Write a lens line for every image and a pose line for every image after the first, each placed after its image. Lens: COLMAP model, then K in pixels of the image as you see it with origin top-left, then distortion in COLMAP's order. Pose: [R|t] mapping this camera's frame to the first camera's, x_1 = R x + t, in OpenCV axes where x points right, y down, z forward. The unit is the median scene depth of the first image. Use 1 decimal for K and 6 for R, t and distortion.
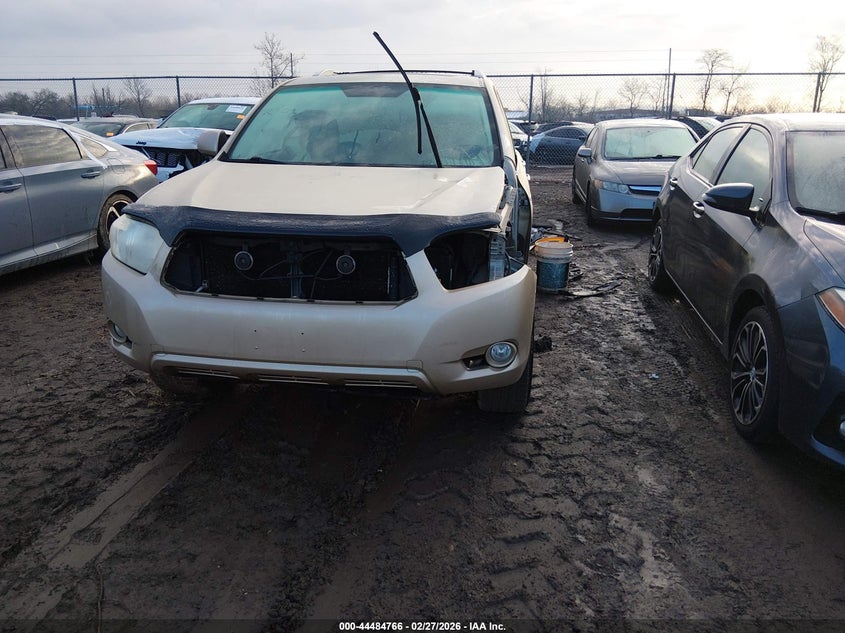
lens RADIAL K [[703.0, 0, 422.5], [0, 703.0, 316.5], [0, 0, 1]] dist [0.052920, -0.109867]
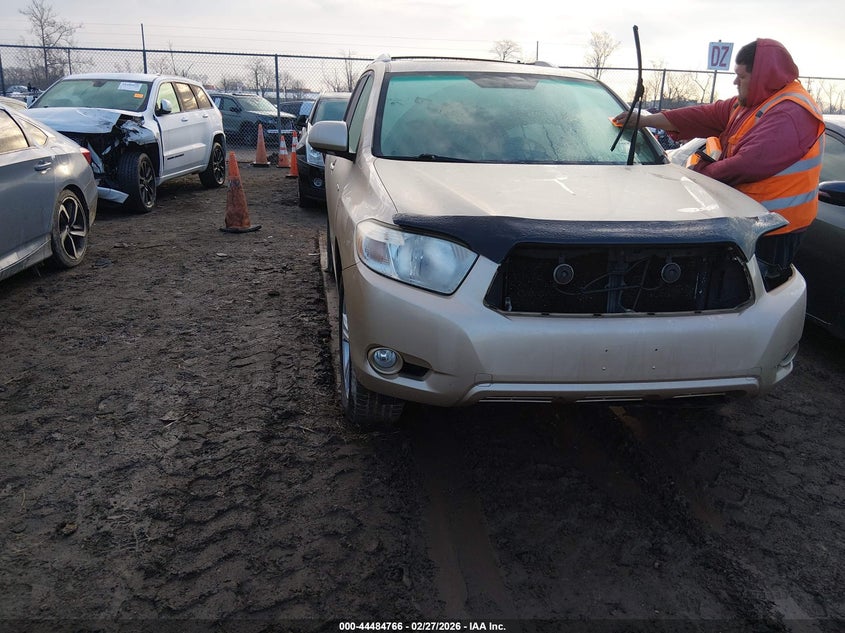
lens RADIAL K [[703.0, 0, 422.5], [0, 703.0, 316.5], [0, 0, 1]] dist [0.052920, -0.109867]
pose [[0.948664, -0.066906, 0.309128, -0.319891], [0.059337, 0.997665, 0.033833, -0.029726], [-0.310670, -0.013754, 0.950418, 0.086946]]
